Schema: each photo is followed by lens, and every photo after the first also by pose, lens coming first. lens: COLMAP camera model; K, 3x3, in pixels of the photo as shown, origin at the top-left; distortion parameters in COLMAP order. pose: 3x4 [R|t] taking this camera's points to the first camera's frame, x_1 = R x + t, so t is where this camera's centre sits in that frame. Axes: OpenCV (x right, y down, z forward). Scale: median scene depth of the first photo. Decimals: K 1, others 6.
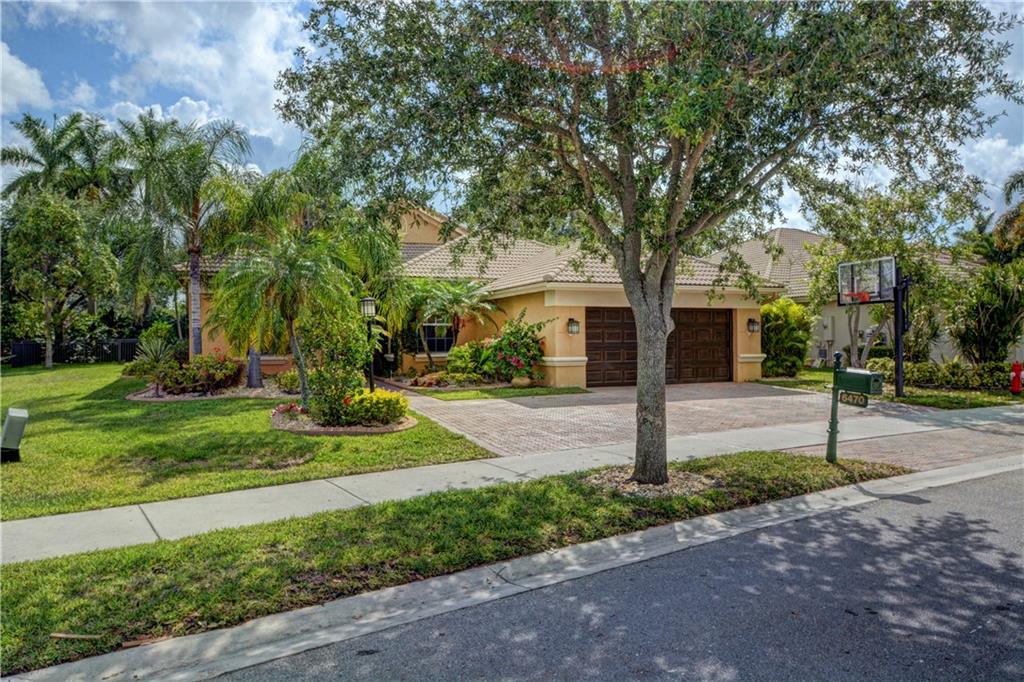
lens RADIAL K [[699.8, 0, 510.2], [0, 699.8, 341.6], [0, 0, 1]] dist [-0.001667, -0.000746]
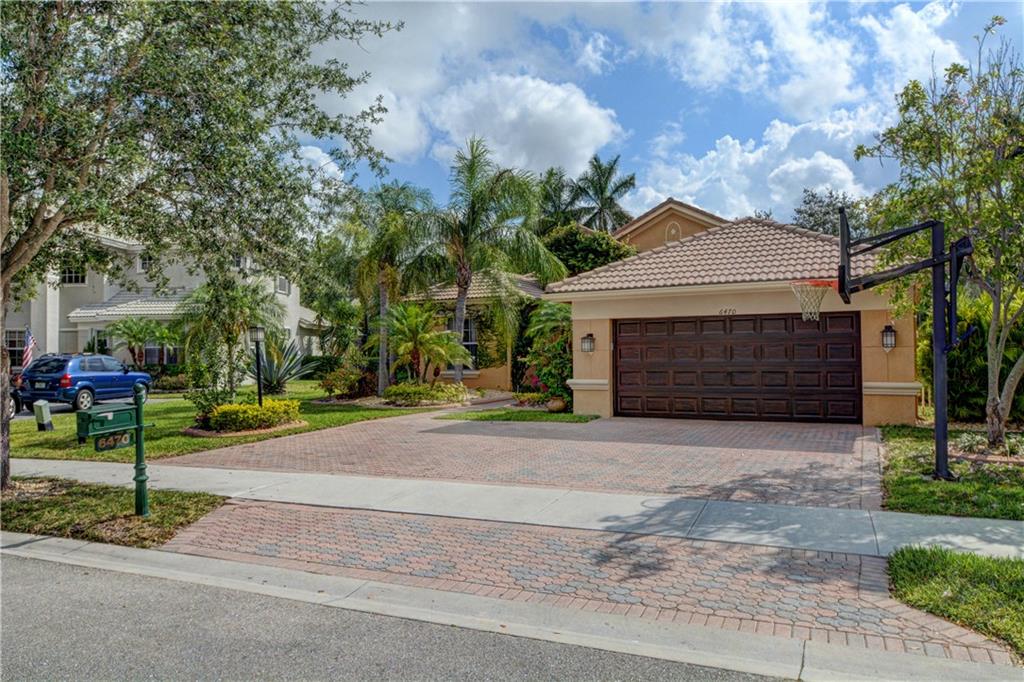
lens RADIAL K [[699.8, 0, 505.4], [0, 699.8, 343.1], [0, 0, 1]] dist [-0.001667, -0.000746]
pose [[0.635984, -0.011500, -0.771617, 0.620160], [0.001419, 0.999905, -0.013732, -0.009403], [0.771701, 0.007638, 0.635940, 0.349153]]
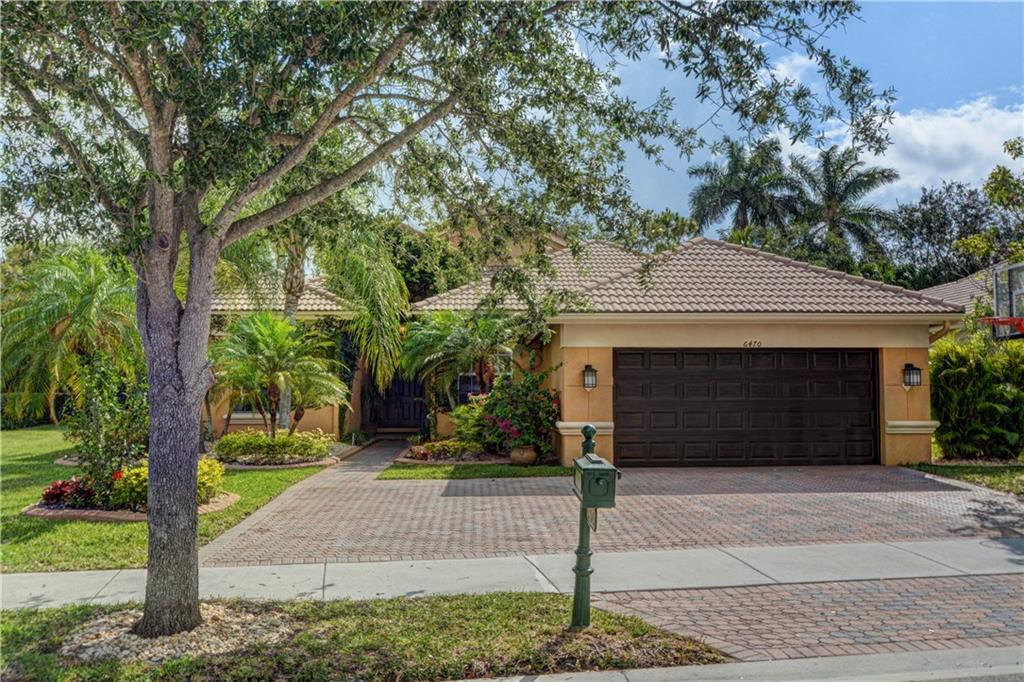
lens RADIAL K [[902.4, 0, 511.8], [0, 902.4, 340.0], [0, 0, 1]] dist [-0.045678, -0.006995]
pose [[0.942438, -0.013809, -0.334096, 0.281891], [-0.006648, 0.998176, -0.060009, -0.003816], [0.334316, 0.058776, 0.940627, 0.136349]]
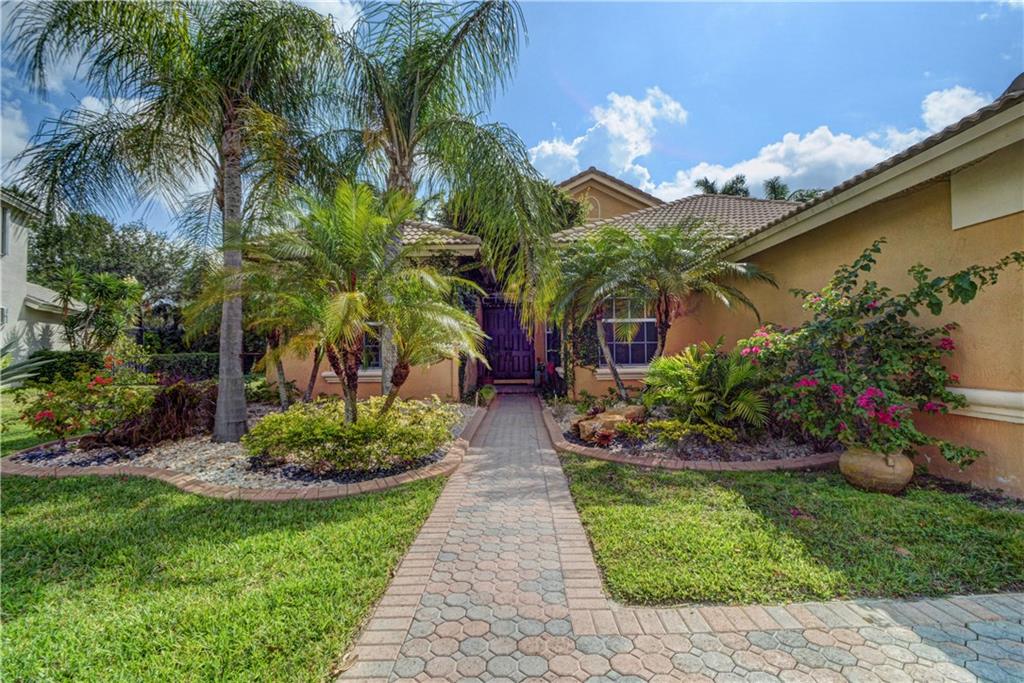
lens RADIAL K [[464.6, 0, 516.5], [0, 464.6, 348.3], [0, 0, 1]] dist [-0.003591, -0.007921]
pose [[0.926546, -0.006832, -0.376119, -0.052443], [0.003008, 0.999938, -0.010752, 0.005523], [0.376169, 0.008831, 0.926509, 0.686969]]
